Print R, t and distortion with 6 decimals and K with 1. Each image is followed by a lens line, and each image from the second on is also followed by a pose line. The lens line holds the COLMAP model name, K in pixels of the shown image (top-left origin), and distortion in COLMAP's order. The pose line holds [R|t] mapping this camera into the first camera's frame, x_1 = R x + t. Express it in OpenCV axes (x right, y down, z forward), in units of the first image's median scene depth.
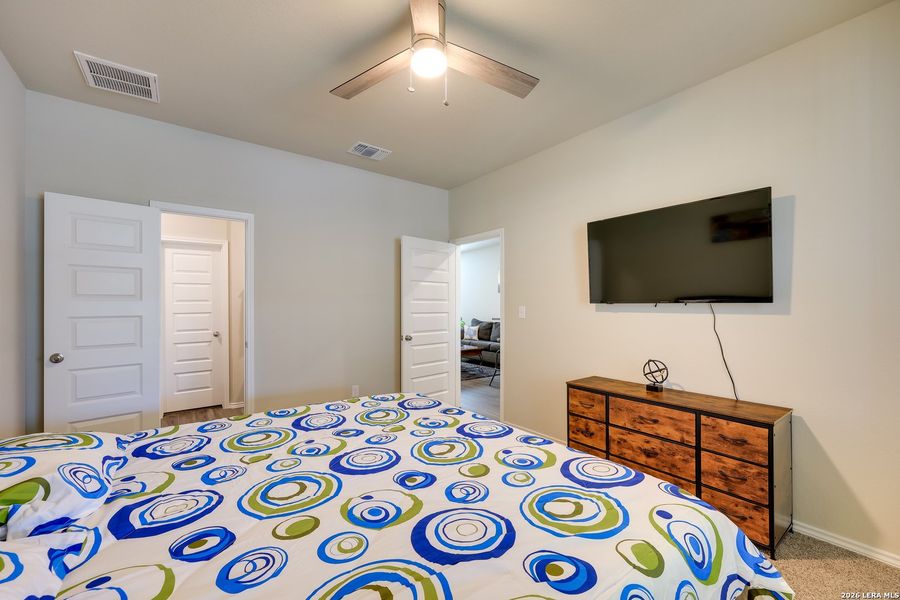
lens RADIAL K [[361.6, 0, 450.0], [0, 361.6, 300.8], [0, 0, 1]] dist [0.000663, 0.001046]
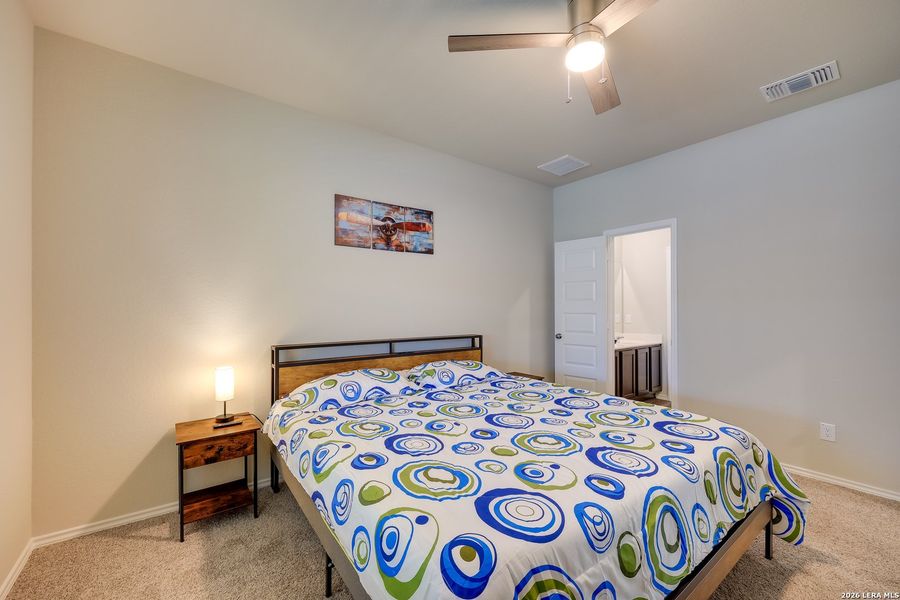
lens RADIAL K [[361.6, 0, 446.8], [0, 361.6, 304.7], [0, 0, 1]] dist [0.000663, 0.001046]
pose [[0.003113, -0.003958, -0.999987, 0.998440], [0.013875, 0.999896, -0.003915, 0.008739], [0.999899, -0.013863, 0.003168, 0.680728]]
